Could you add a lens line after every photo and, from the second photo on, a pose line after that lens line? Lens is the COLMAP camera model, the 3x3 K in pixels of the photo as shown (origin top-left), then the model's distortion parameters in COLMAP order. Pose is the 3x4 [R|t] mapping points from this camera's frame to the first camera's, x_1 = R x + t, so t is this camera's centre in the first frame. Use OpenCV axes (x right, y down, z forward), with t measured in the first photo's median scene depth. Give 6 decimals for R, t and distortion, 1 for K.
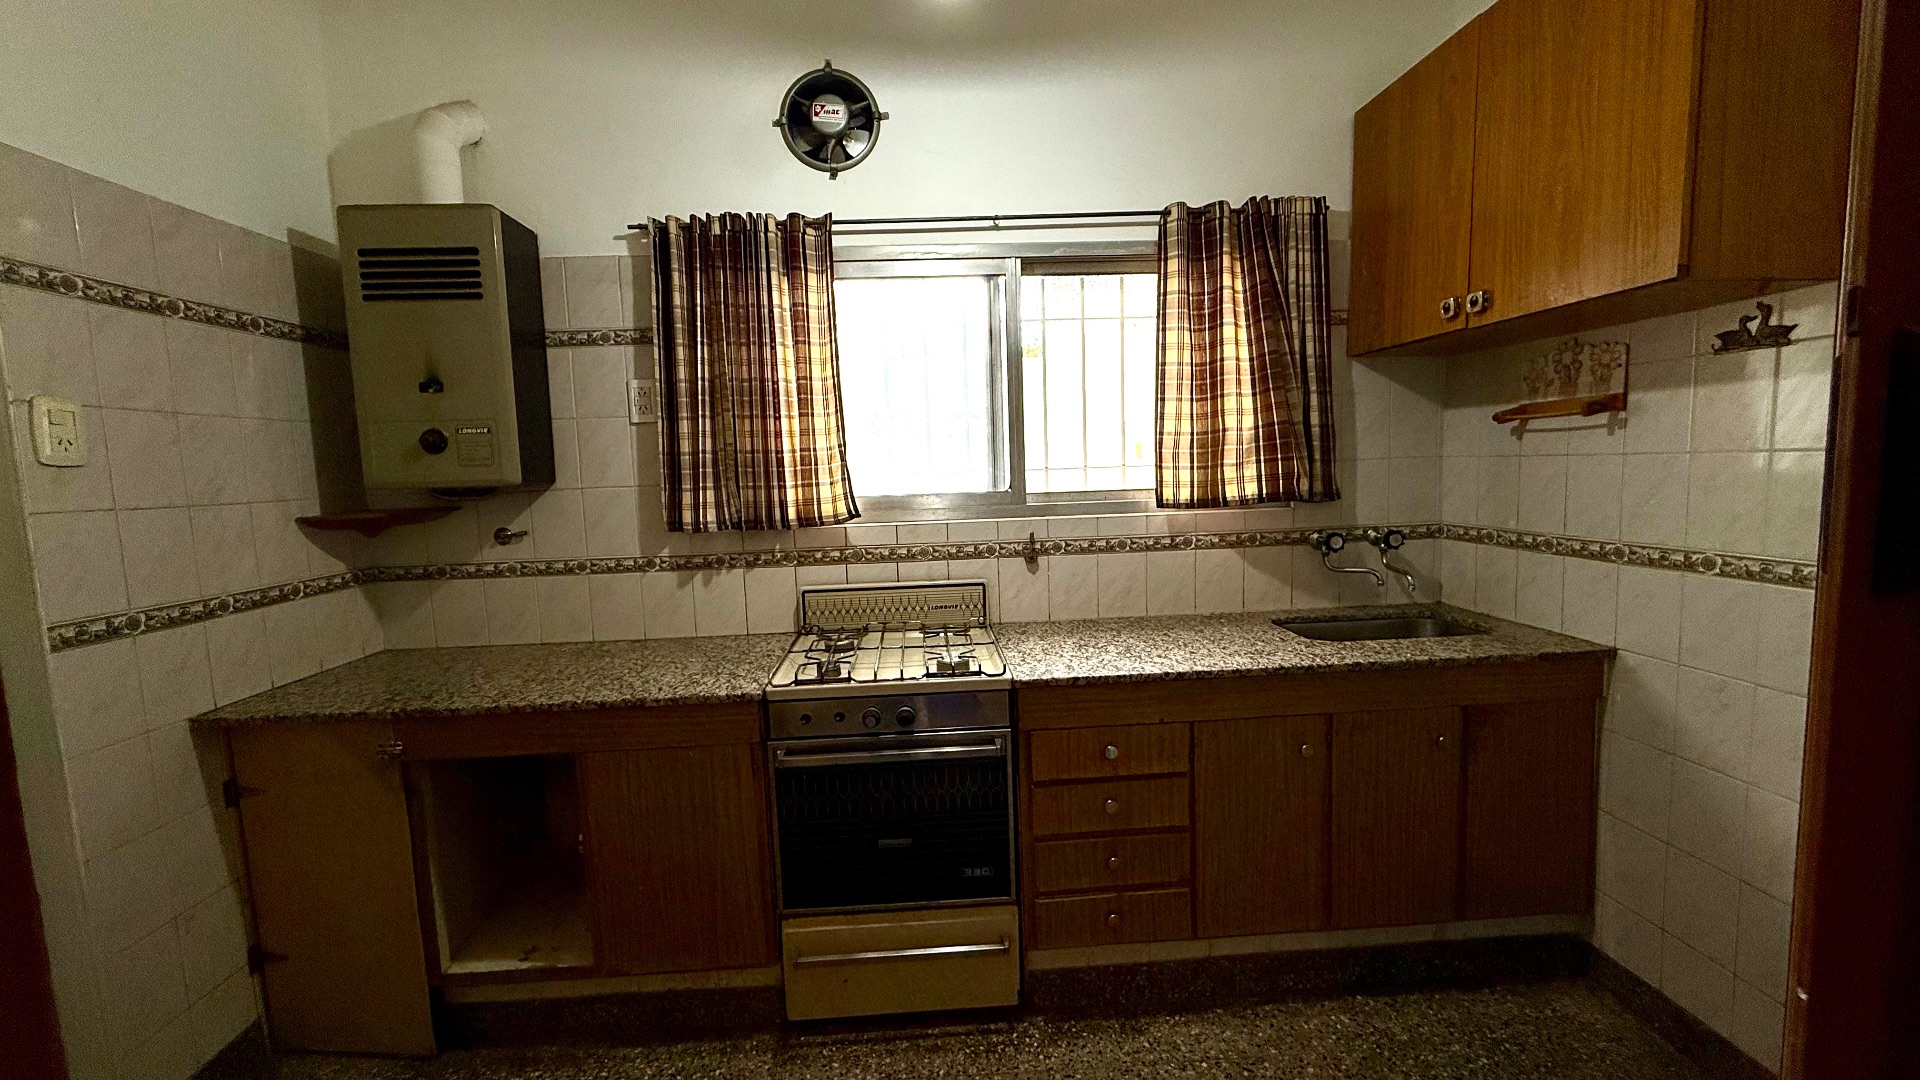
lens RADIAL K [[763.5, 0, 946.6], [0, 763.5, 541.8], [0, 0, 1]] dist [0.006466, -0.000410]
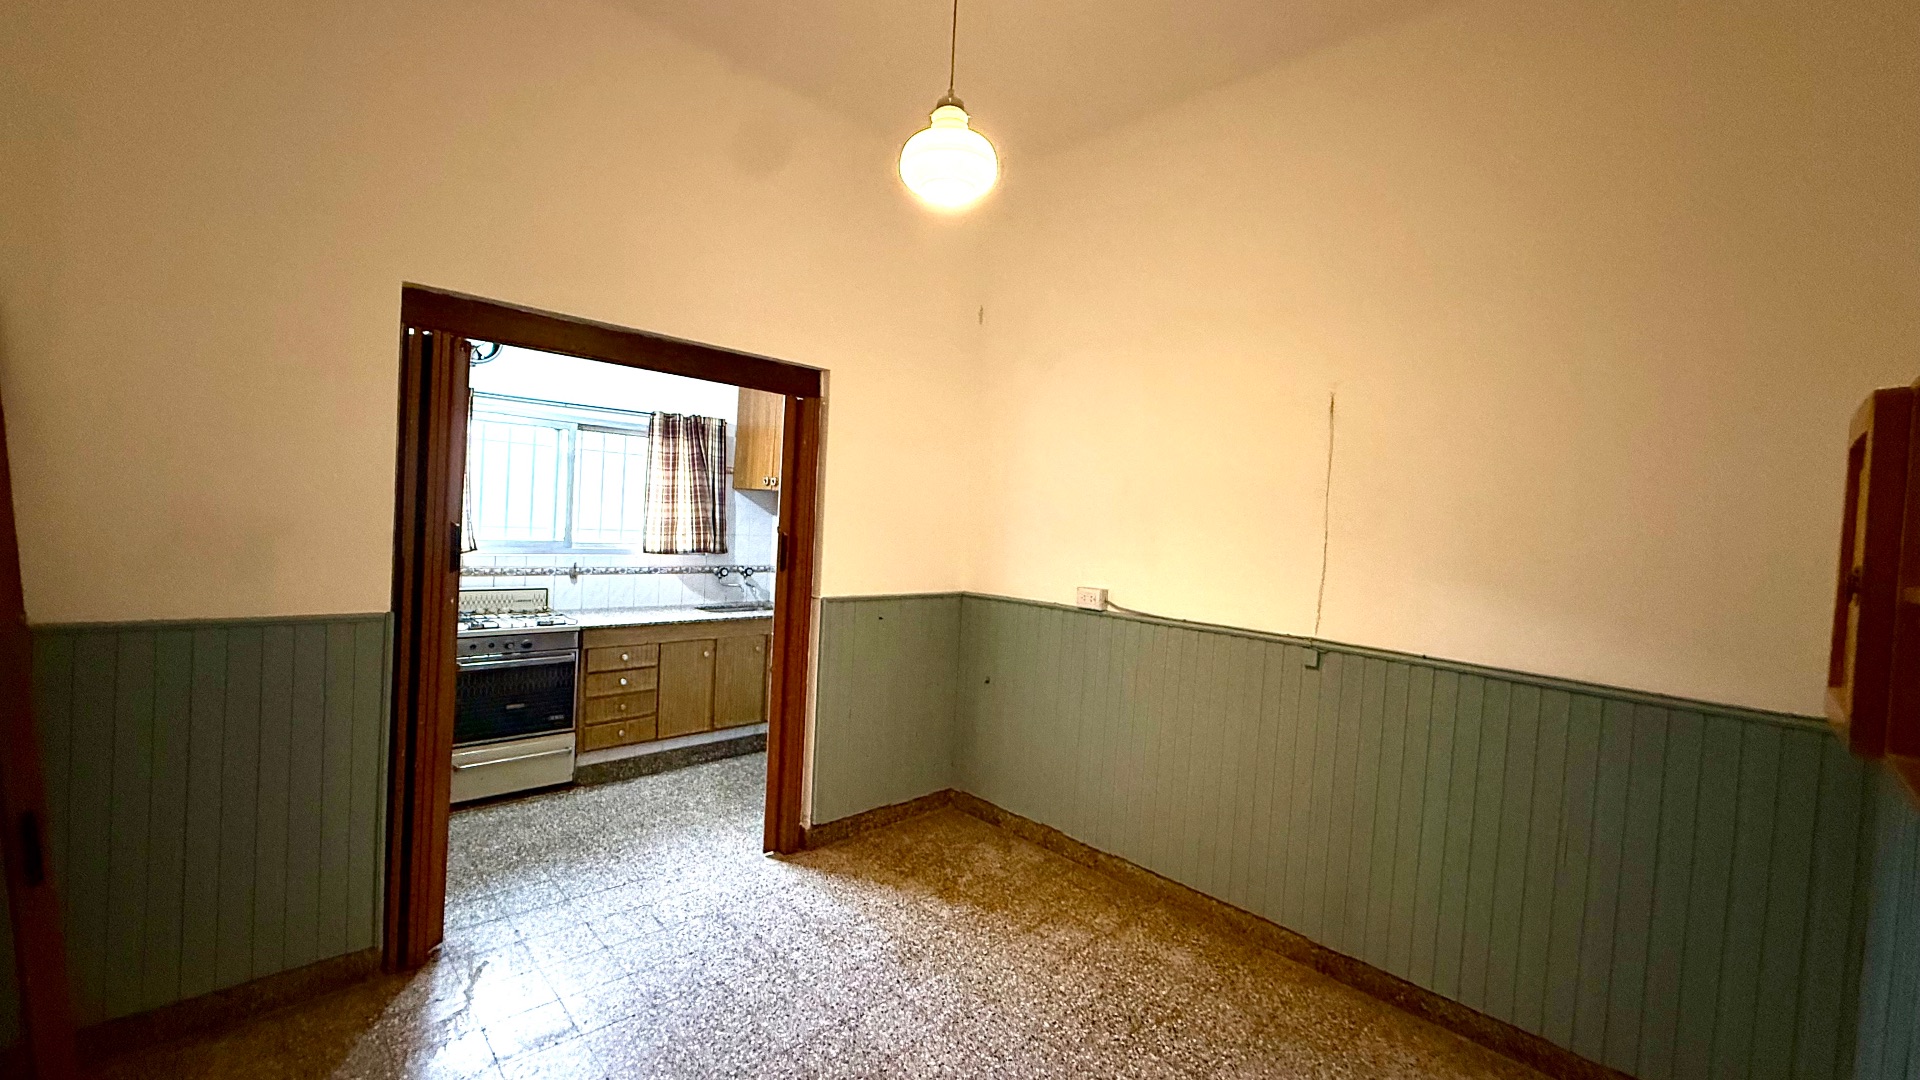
lens RADIAL K [[763.5, 0, 949.1], [0, 763.5, 538.7], [0, 0, 1]] dist [0.006466, -0.000410]
pose [[0.754707, 0.058707, 0.653431, -0.456978], [-0.016738, 0.997387, -0.070277, 0.049151], [-0.655849, 0.042101, 0.753717, -1.111954]]
